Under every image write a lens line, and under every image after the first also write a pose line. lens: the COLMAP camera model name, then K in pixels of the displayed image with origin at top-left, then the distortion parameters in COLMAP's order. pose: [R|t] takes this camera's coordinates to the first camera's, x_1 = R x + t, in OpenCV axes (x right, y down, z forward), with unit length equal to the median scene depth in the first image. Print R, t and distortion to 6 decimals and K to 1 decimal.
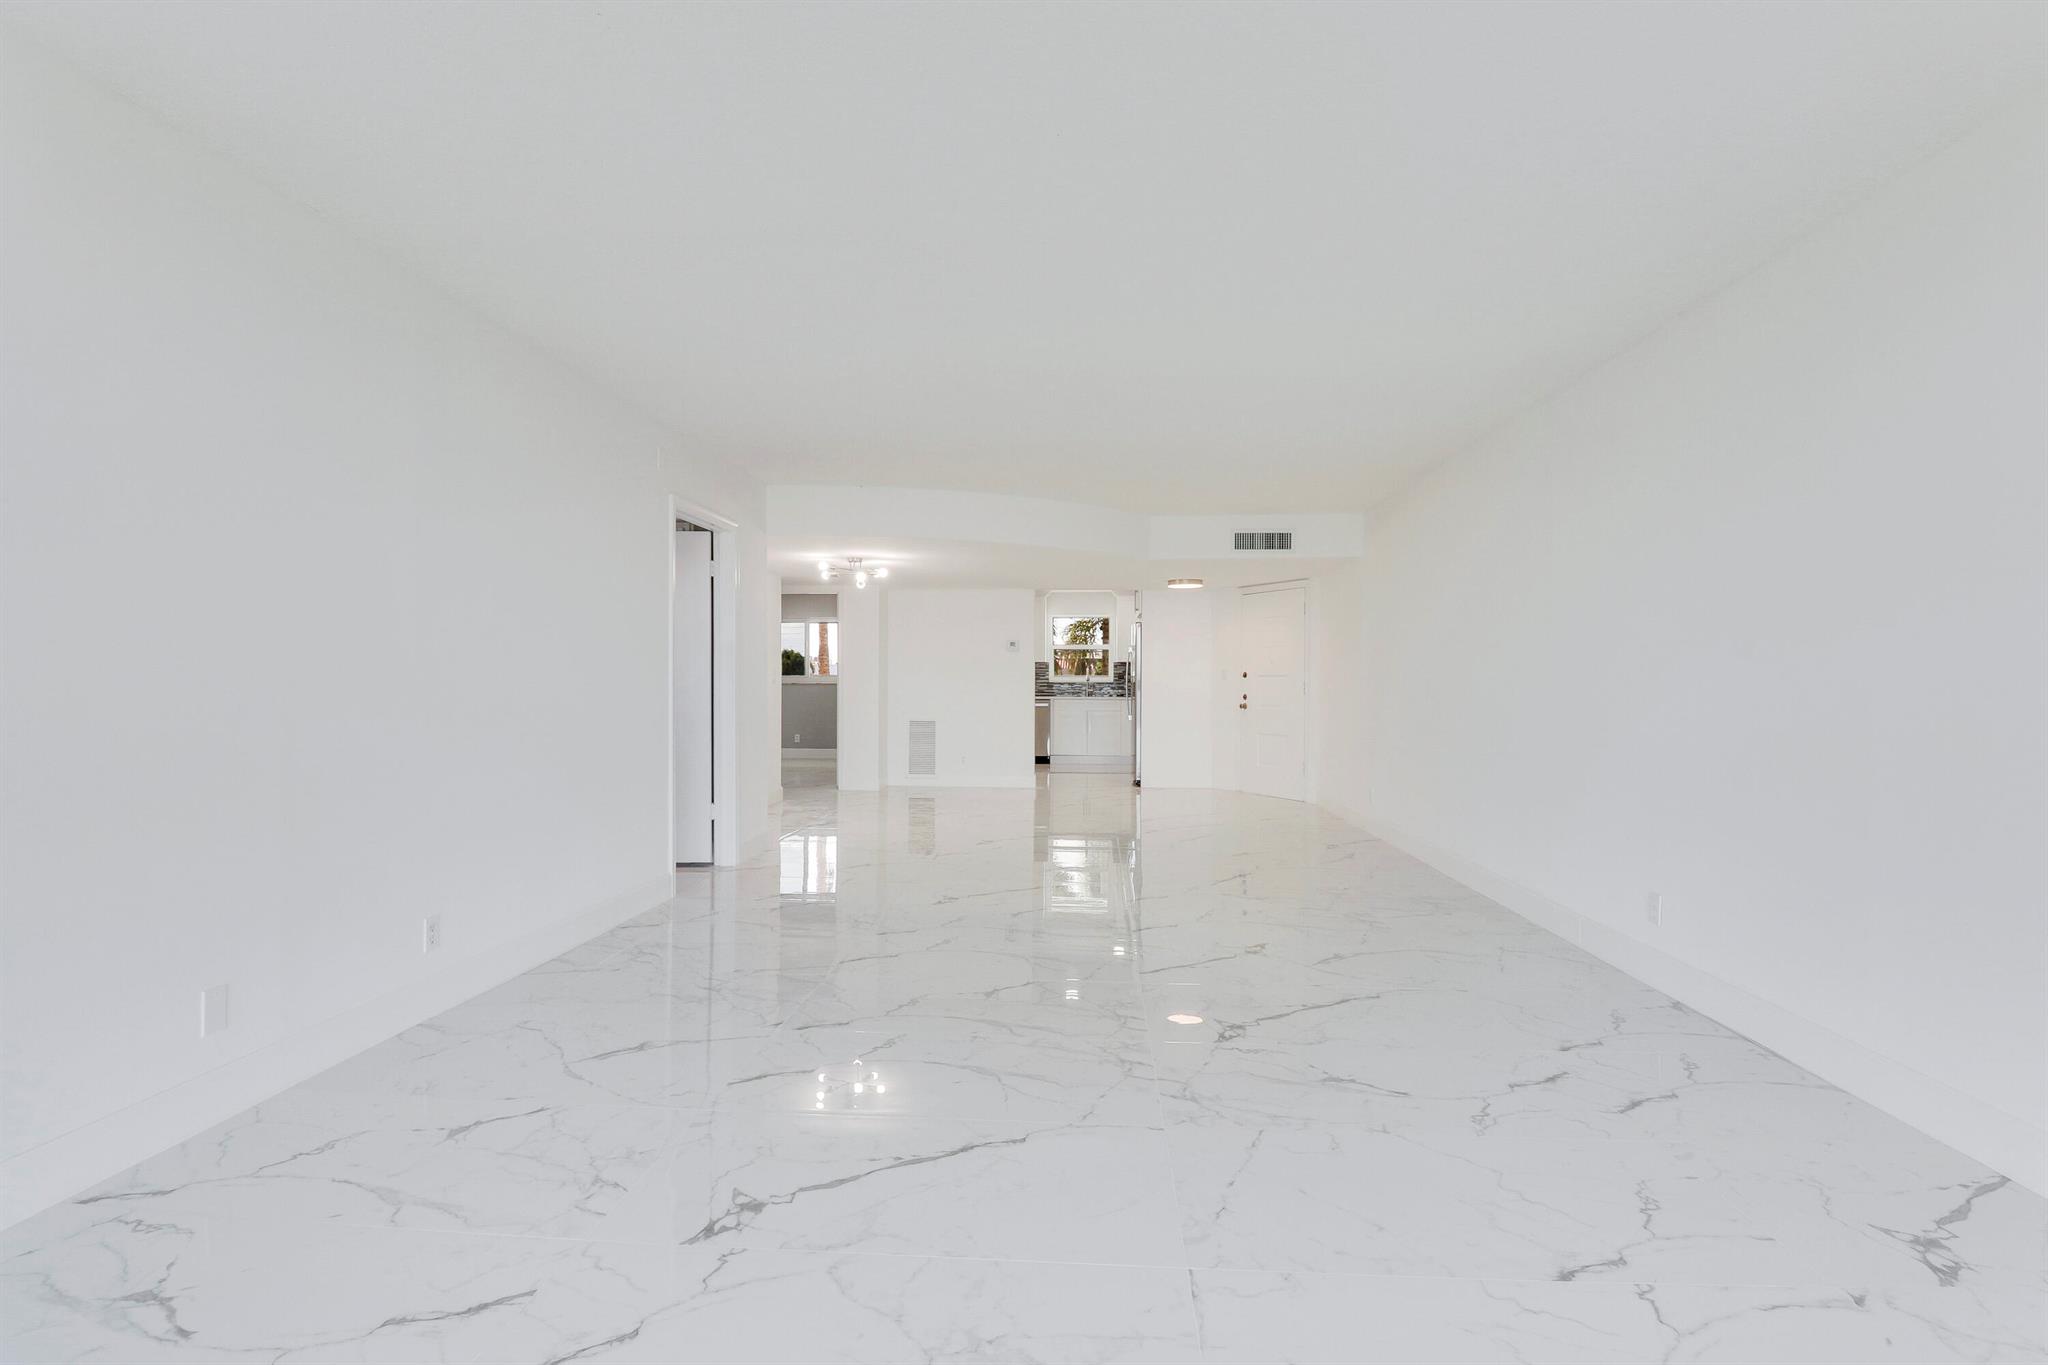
lens RADIAL K [[962.5, 0, 1034.9], [0, 962.5, 680.1], [0, 0, 1]] dist [-0.001903, -0.008722]
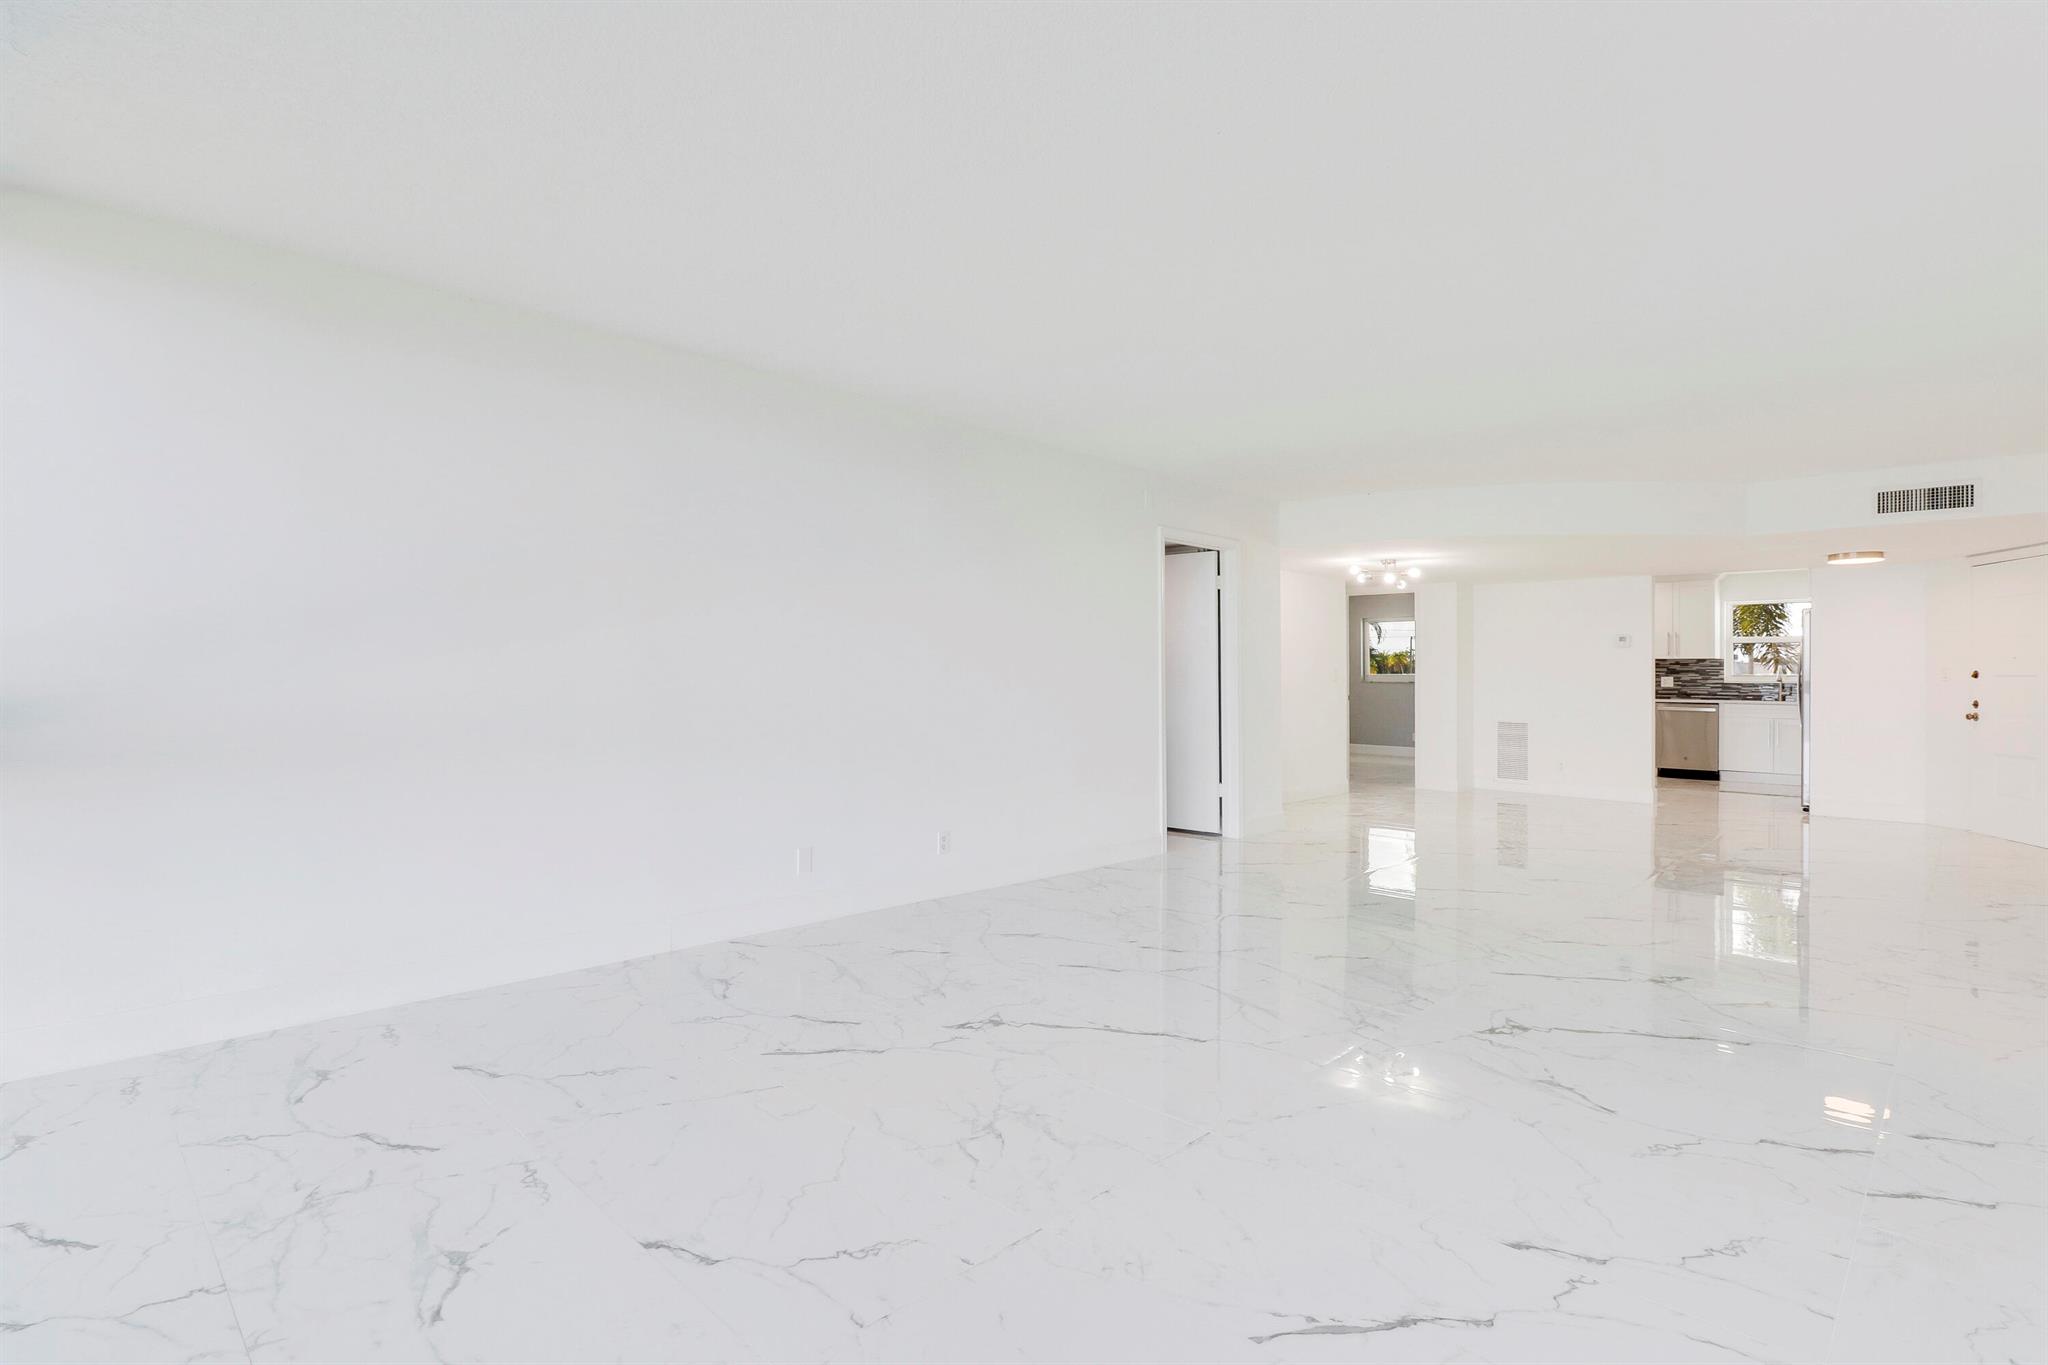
lens RADIAL K [[962.5, 0, 1037.3], [0, 962.5, 668.6], [0, 0, 1]] dist [-0.001903, -0.008722]
pose [[0.773170, -0.001381, -0.634197, 0.124420], [-0.005188, 0.999950, -0.008502, 0.000234], [0.634178, 0.009864, 0.773124, -0.023889]]
